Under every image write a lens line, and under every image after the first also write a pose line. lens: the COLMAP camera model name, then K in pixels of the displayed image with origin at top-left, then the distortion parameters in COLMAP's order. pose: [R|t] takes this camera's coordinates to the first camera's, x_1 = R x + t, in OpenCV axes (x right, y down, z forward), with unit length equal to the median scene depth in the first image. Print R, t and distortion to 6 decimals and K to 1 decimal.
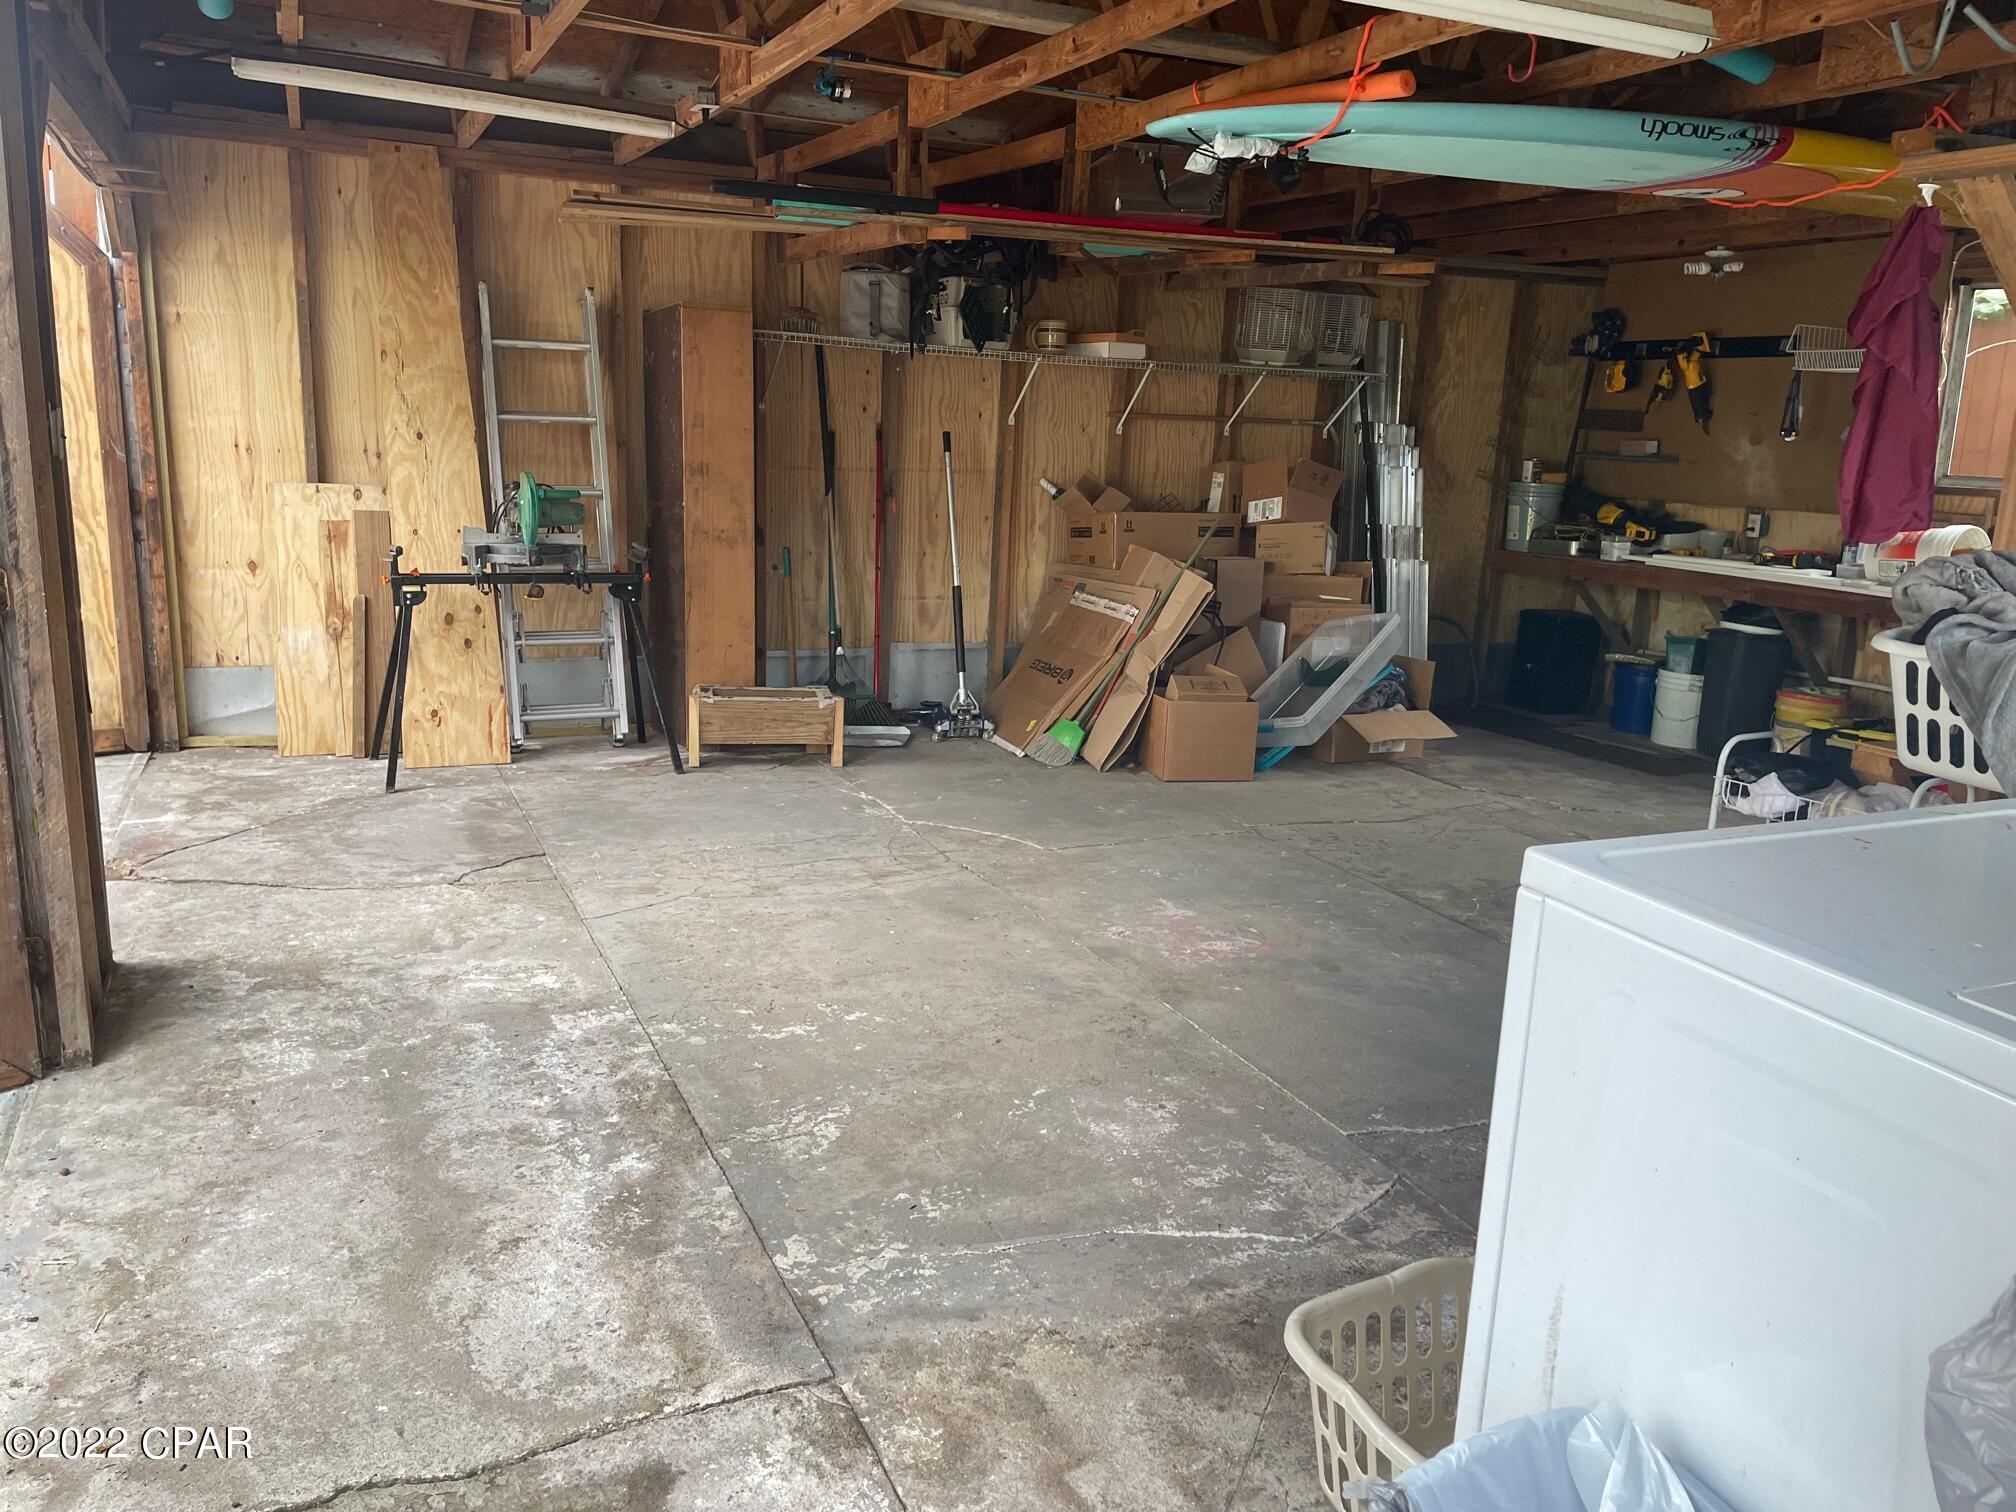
lens RADIAL K [[1513.9, 0, 996.2], [0, 1513.9, 745.0], [0, 0, 1]] dist [0.111309, -0.150152]
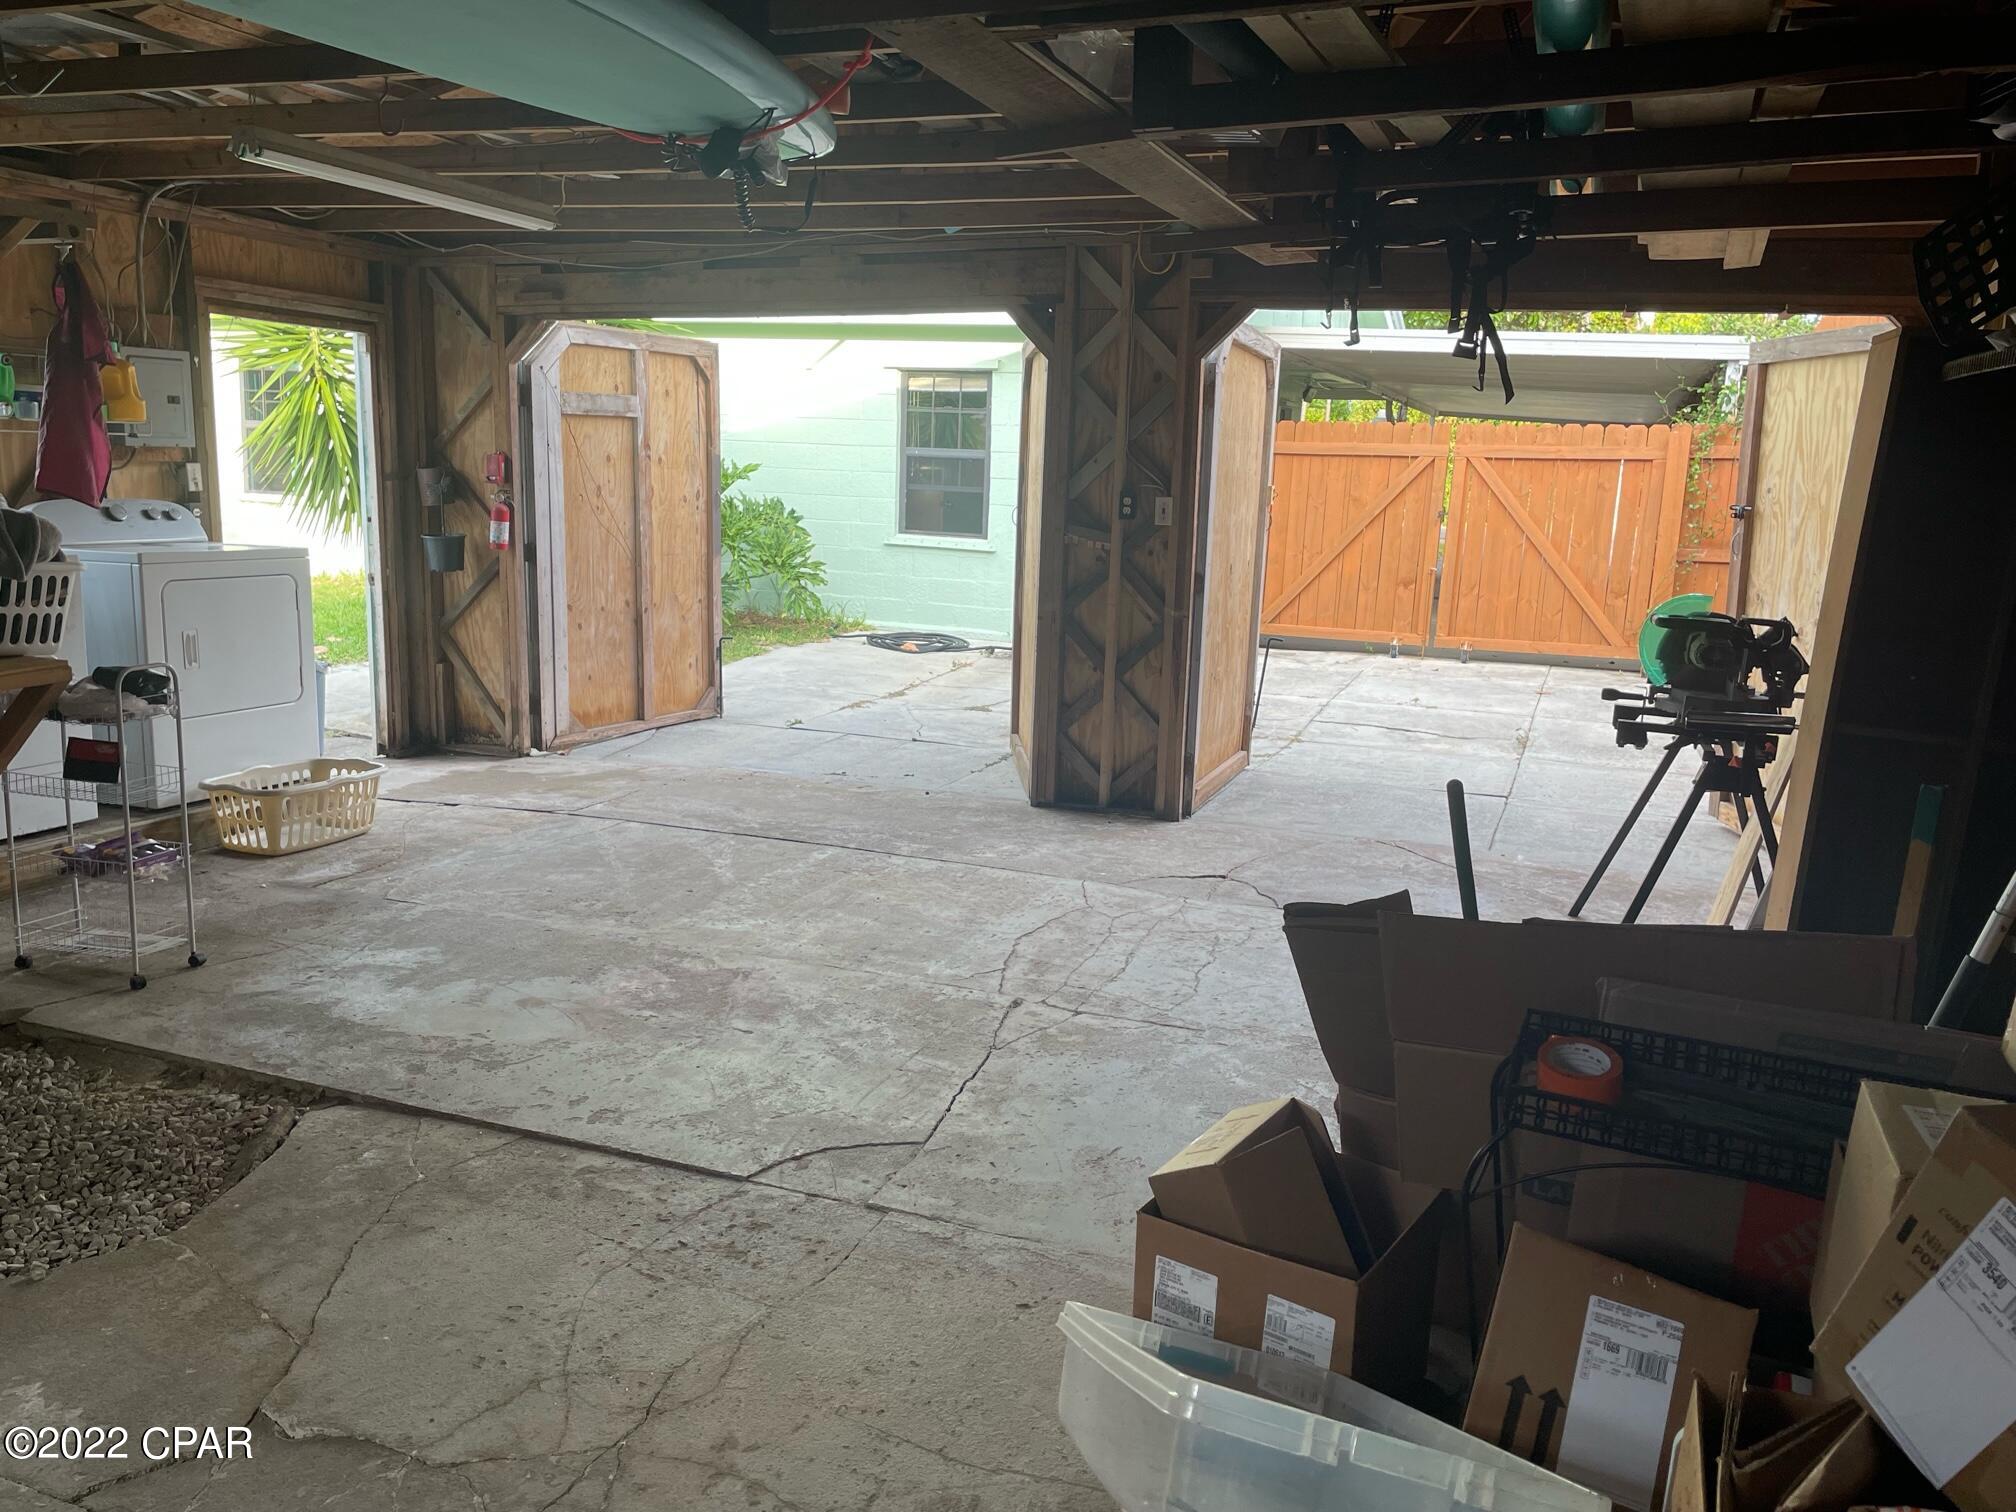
lens RADIAL K [[1513.9, 0, 996.2], [0, 1513.9, 745.0], [0, 0, 1]] dist [0.111309, -0.150152]
pose [[-0.708739, 0.064247, -0.702539, 0.637282], [-0.208797, 0.932125, 0.295882, -0.335933], [0.673864, 0.356391, -0.647219, 1.657344]]
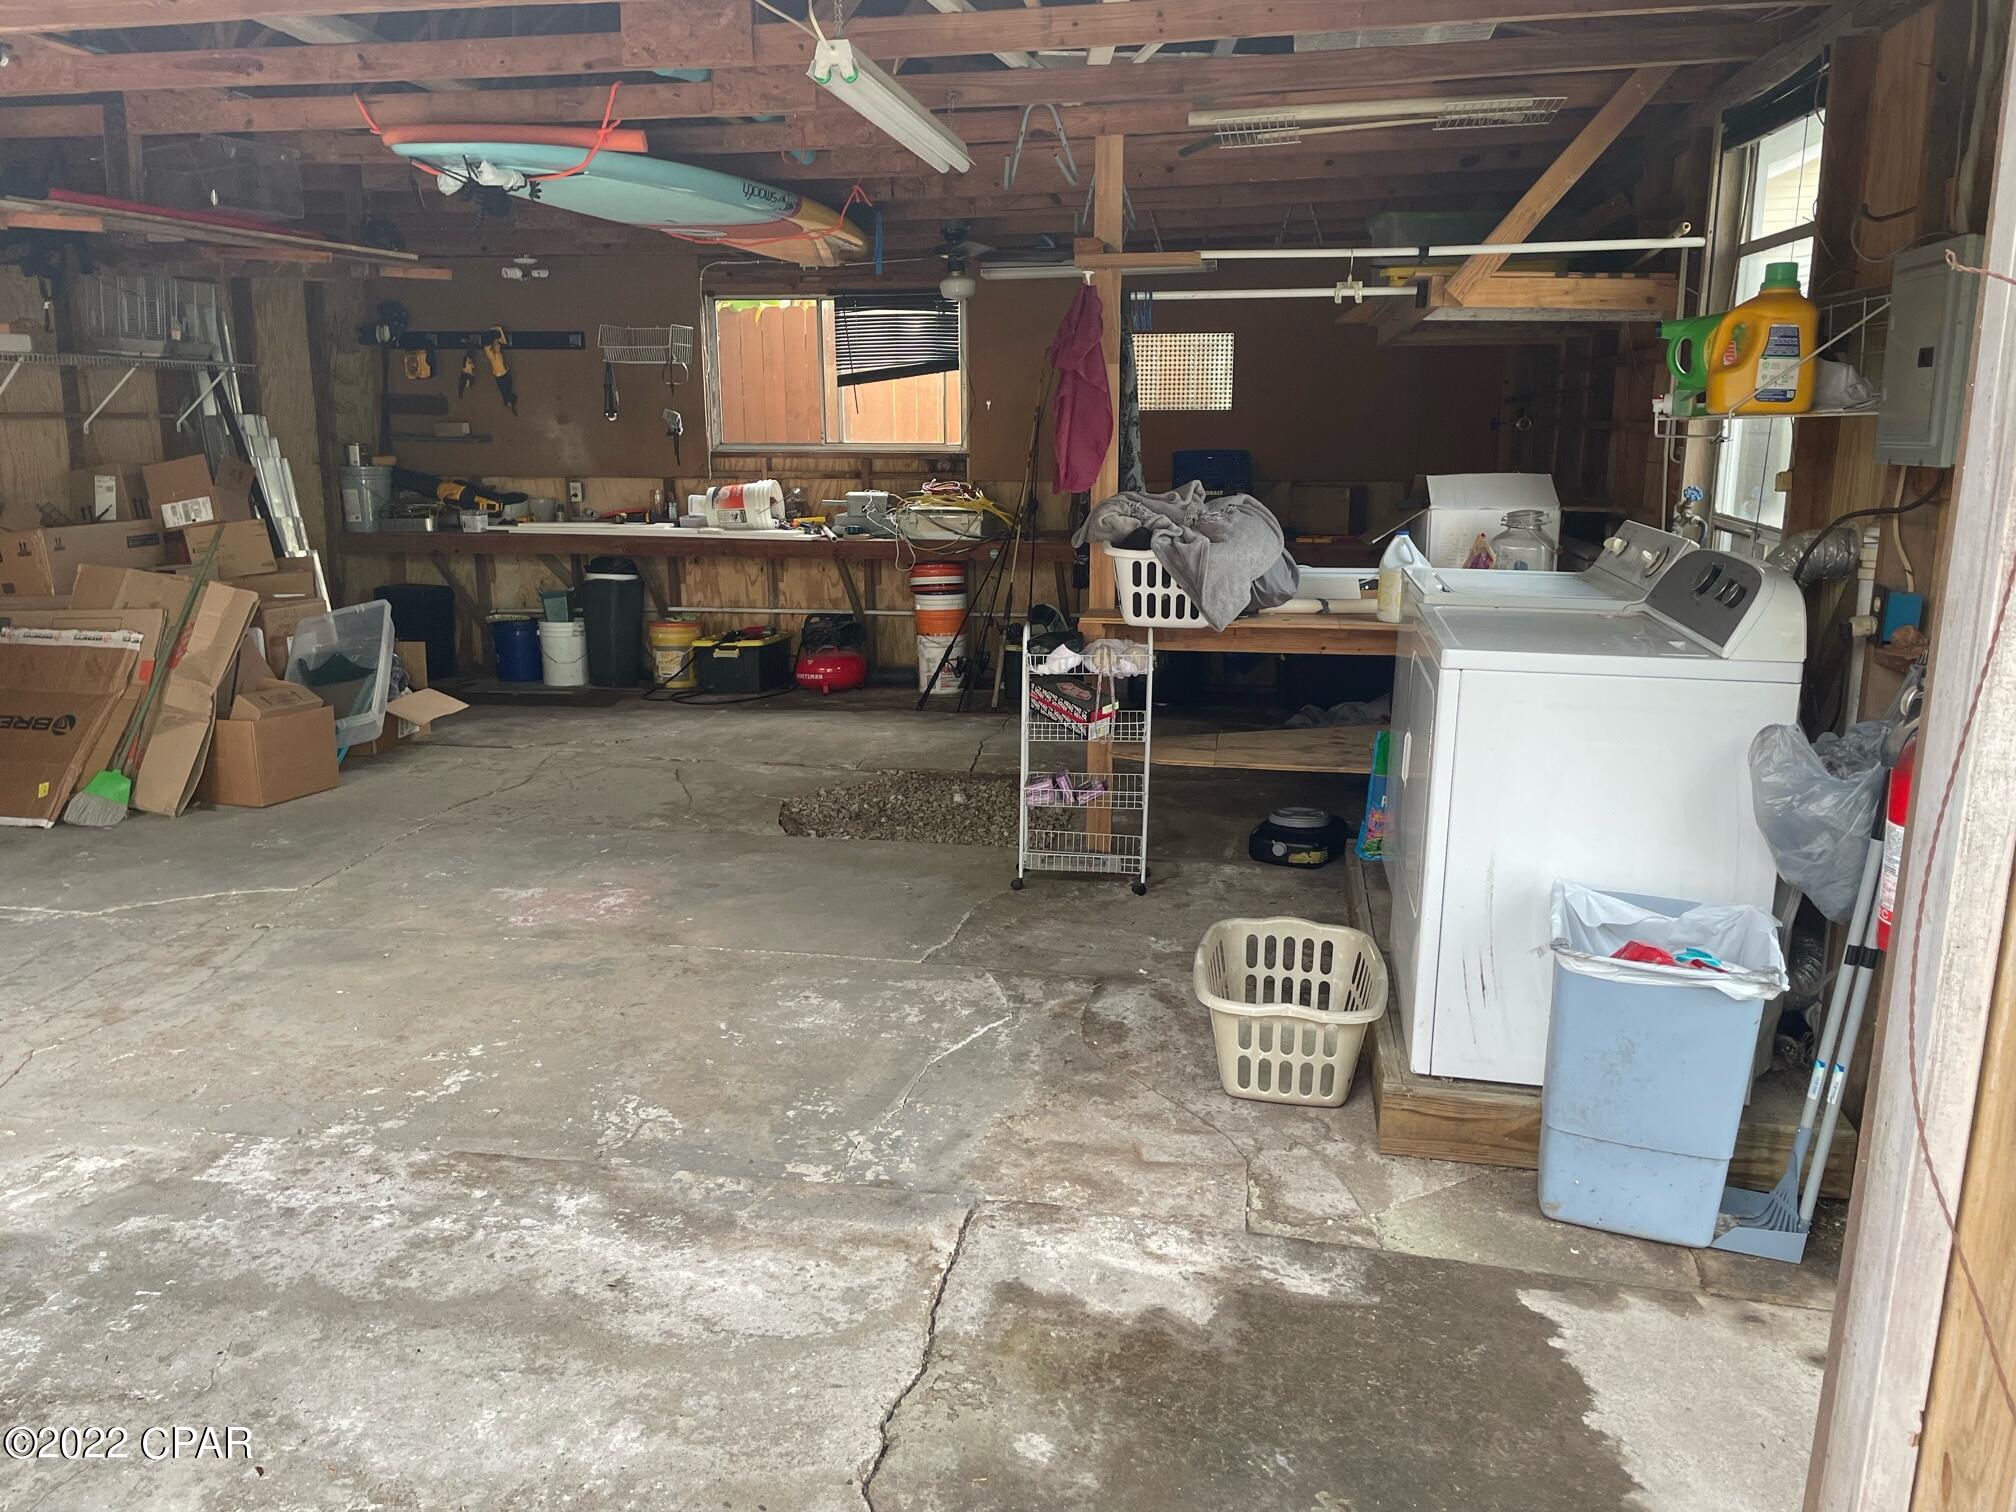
lens RADIAL K [[1513.9, 0, 996.2], [0, 1513.9, 745.0], [0, 0, 1]] dist [0.111309, -0.150152]
pose [[0.564035, -0.214064, 0.797522, -0.537364], [0.196227, 0.972895, 0.122358, -0.057482], [-0.802097, 0.087481, 0.590751, 0.103136]]
